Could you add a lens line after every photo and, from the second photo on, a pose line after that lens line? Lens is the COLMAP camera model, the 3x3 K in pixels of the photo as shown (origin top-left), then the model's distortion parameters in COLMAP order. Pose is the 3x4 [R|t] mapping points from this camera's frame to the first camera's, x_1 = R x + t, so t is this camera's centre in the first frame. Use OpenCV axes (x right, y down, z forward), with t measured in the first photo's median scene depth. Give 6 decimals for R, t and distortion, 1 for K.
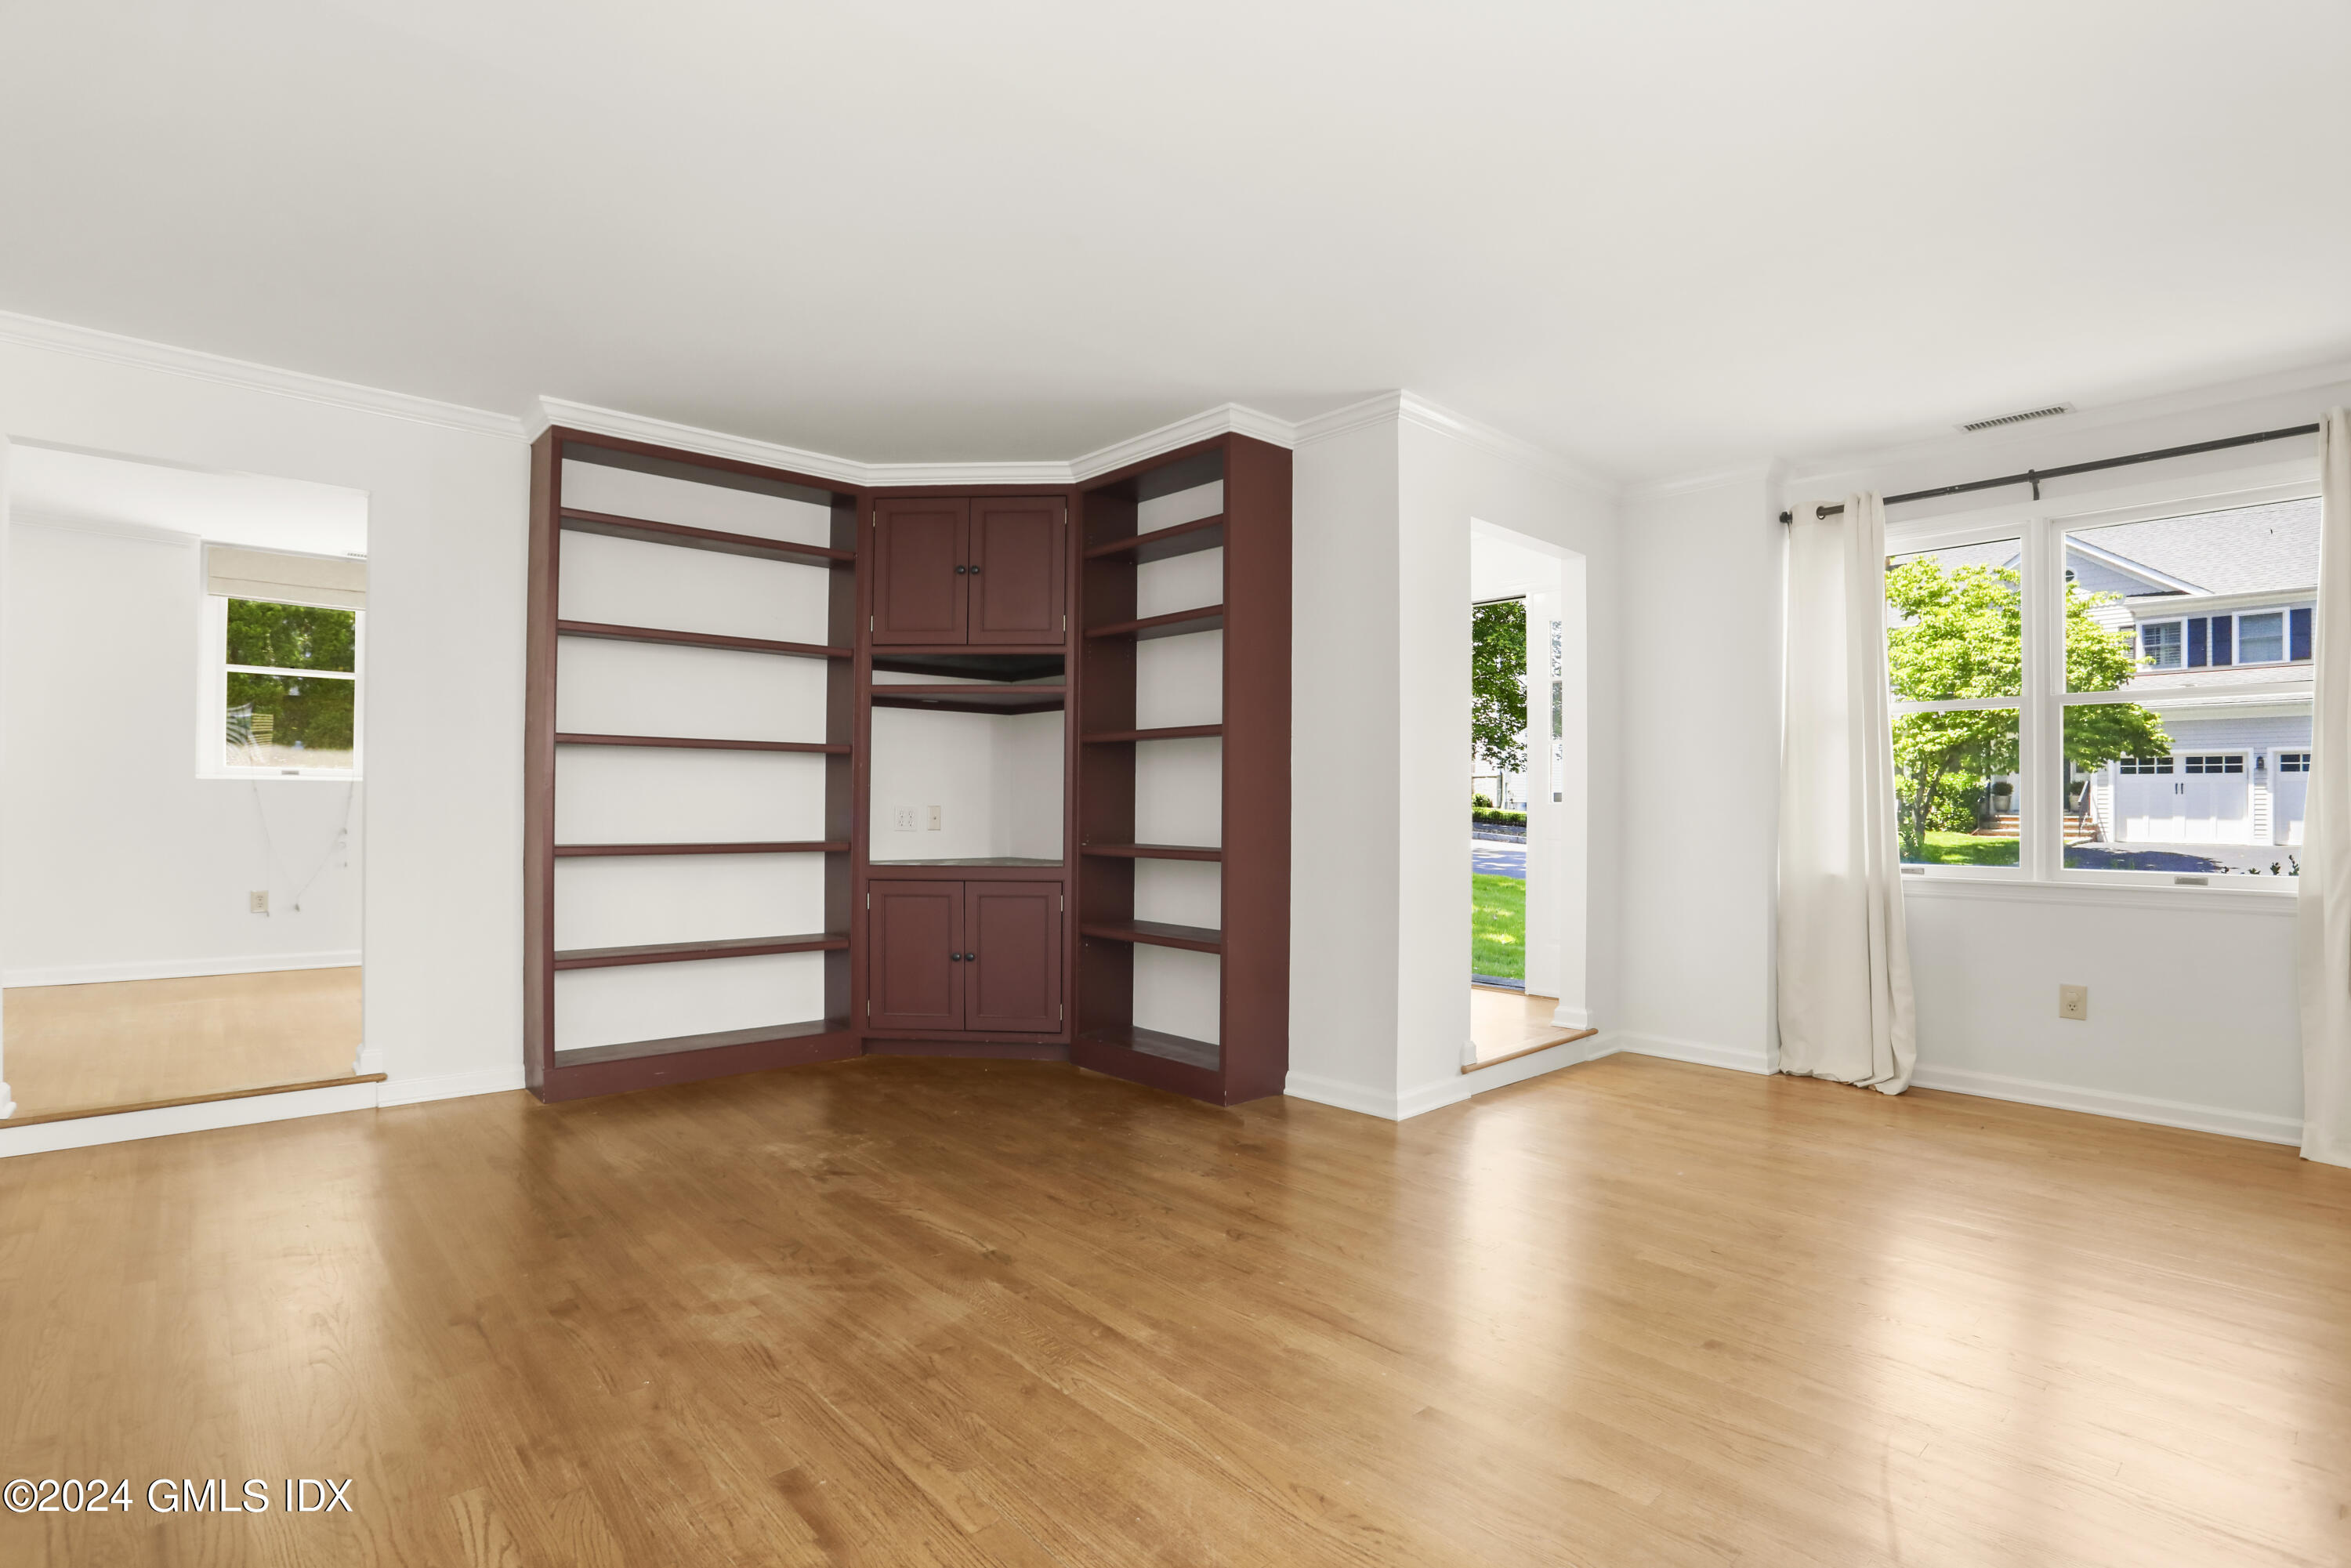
lens RADIAL K [[1134.5, 0, 1170.4], [0, 1134.5, 806.7], [0, 0, 1]] dist [-0.041698, 0.000011]
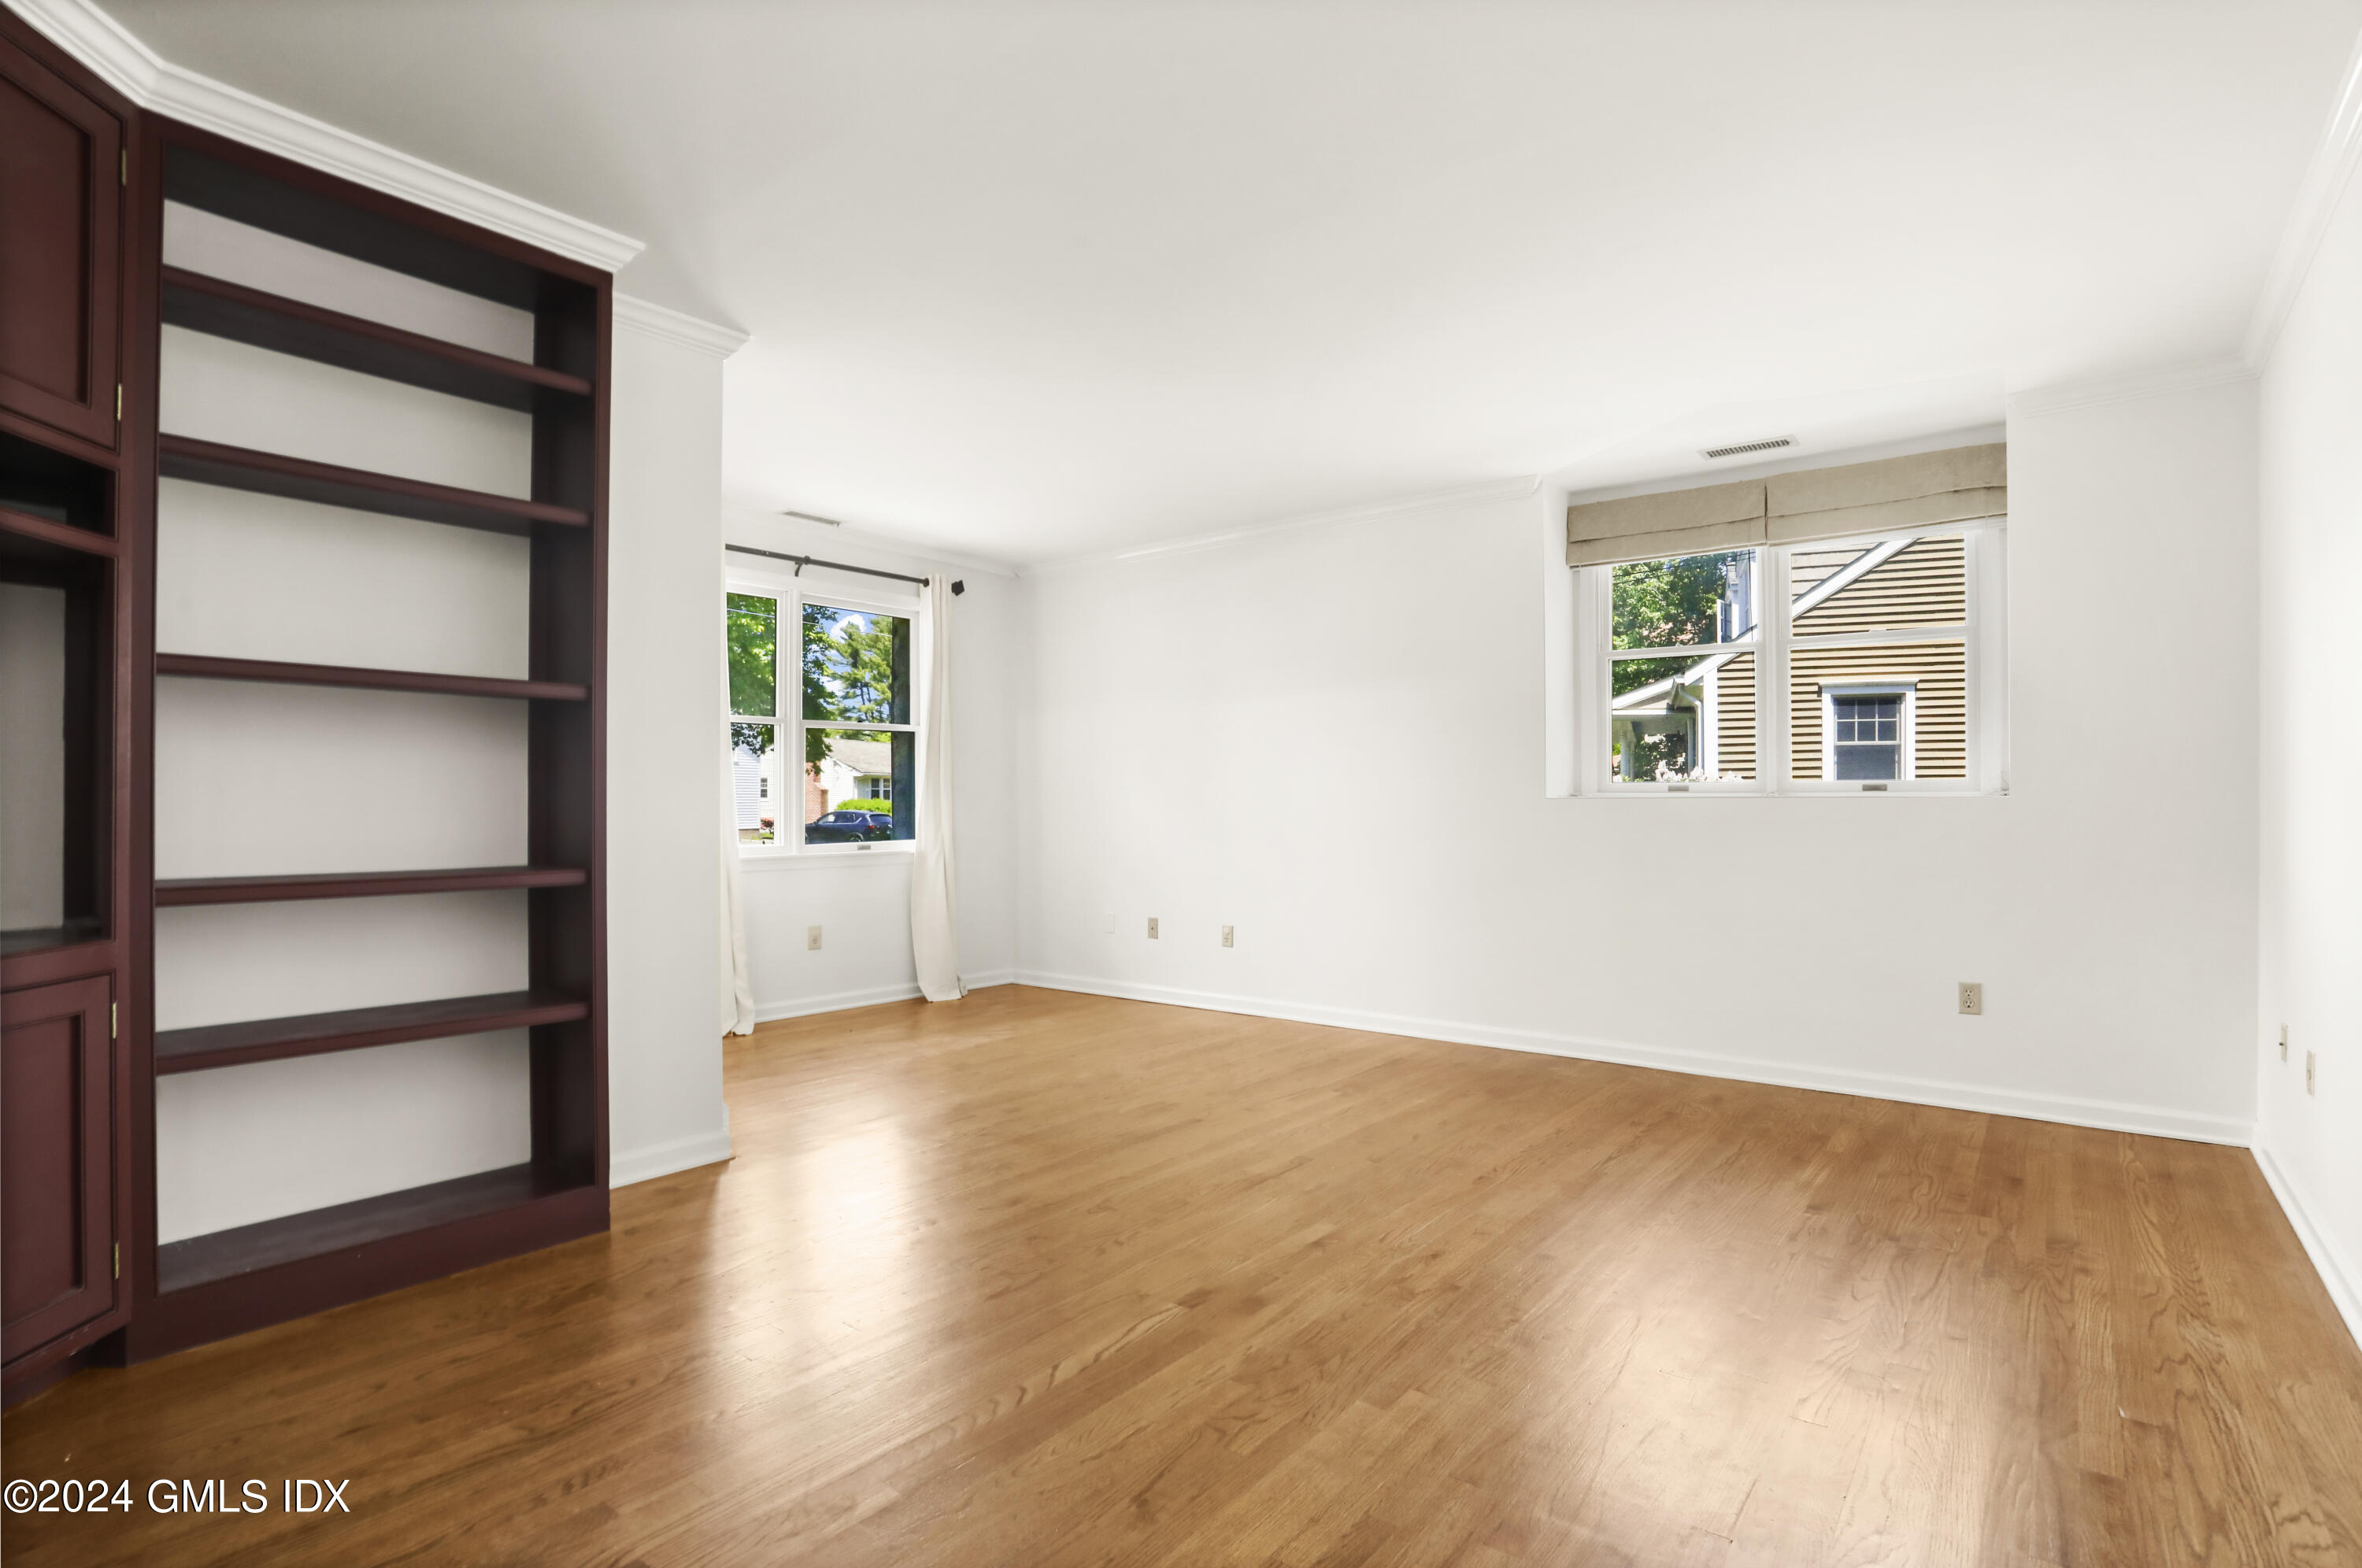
lens RADIAL K [[1139.7, 0, 1175.8], [0, 1139.7, 806.8], [0, 0, 1]] dist [-0.041698, 0.000011]
pose [[-0.159630, -0.008774, 0.987138, -0.703375], [0.000272, 0.999960, 0.008931, -0.004033], [-0.987177, 0.001694, -0.159621, 0.777510]]
